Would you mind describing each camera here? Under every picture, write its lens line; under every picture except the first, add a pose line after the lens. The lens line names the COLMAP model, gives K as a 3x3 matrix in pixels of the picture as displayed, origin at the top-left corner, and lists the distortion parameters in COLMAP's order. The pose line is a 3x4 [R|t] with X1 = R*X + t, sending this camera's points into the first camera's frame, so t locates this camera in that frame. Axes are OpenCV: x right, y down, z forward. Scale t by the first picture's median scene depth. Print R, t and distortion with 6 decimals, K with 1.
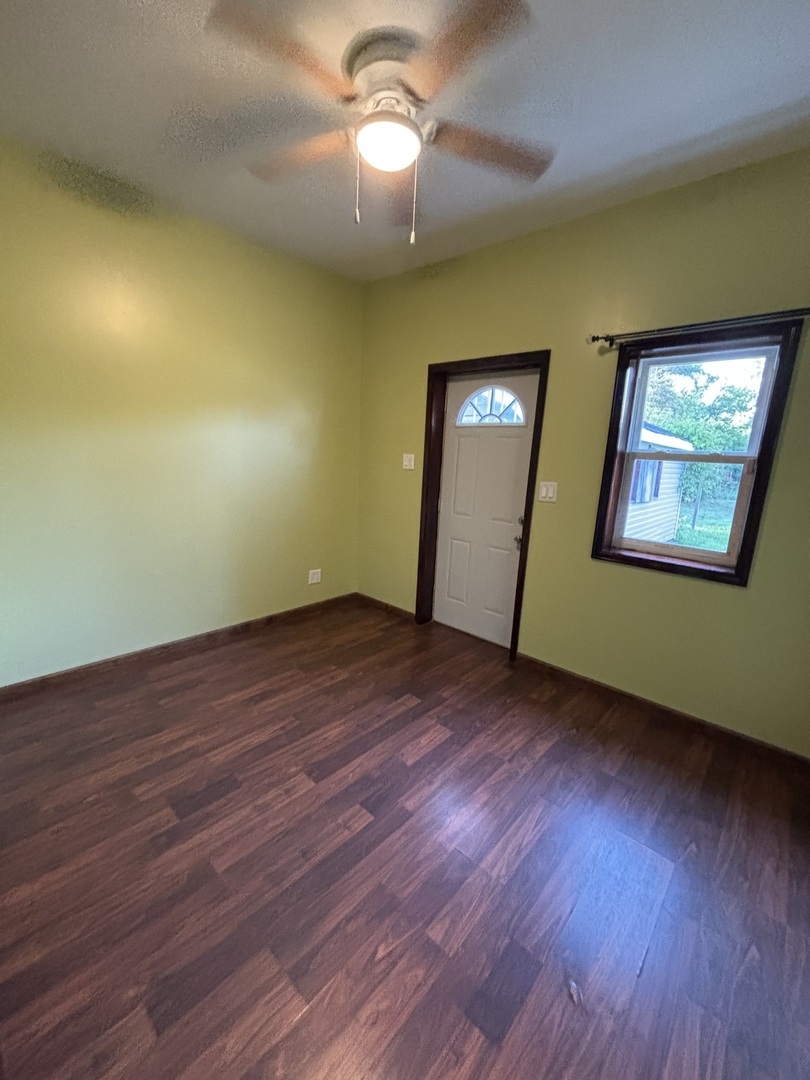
lens RADIAL K [[433.4, 0, 403.8], [0, 433.4, 541.1], [0, 0, 1]] dist [-0.000657, 0.000872]
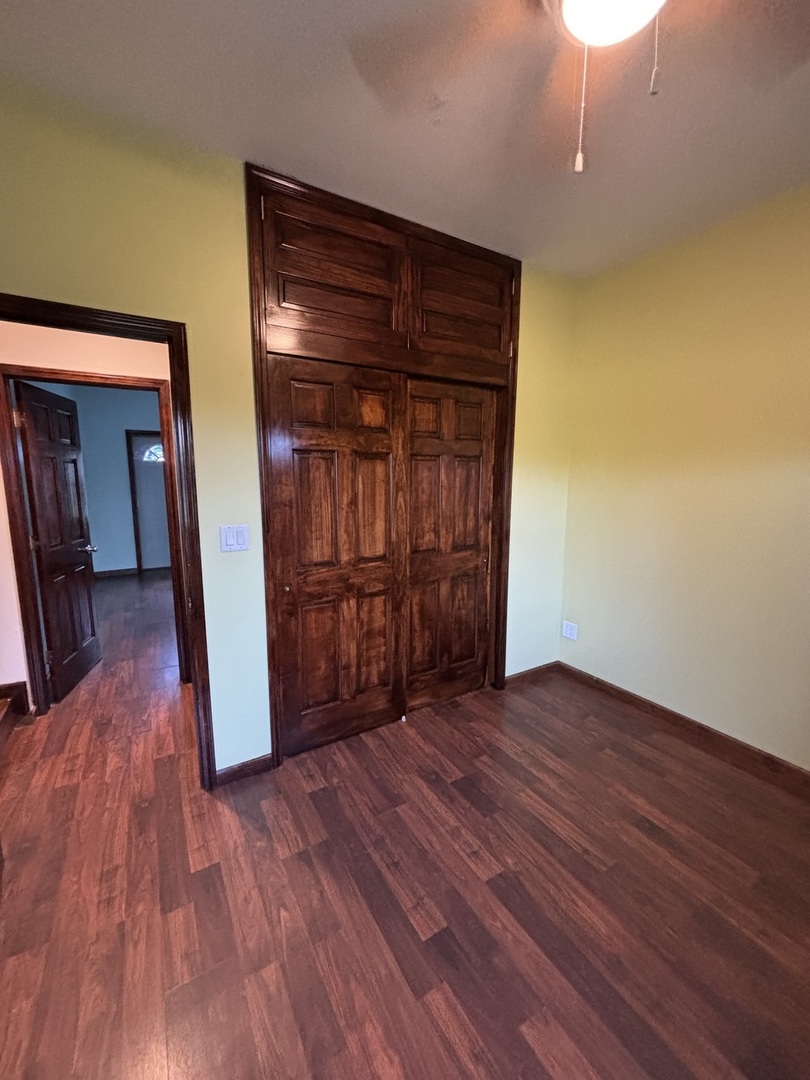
lens RADIAL K [[433.4, 0, 403.8], [0, 433.4, 541.1], [0, 0, 1]] dist [-0.000657, 0.000872]
pose [[-0.278125, 0.093286, -0.956004, 0.625749], [-0.207771, 0.965868, 0.154694, -0.192386], [0.937805, 0.241655, -0.249250, 0.959827]]
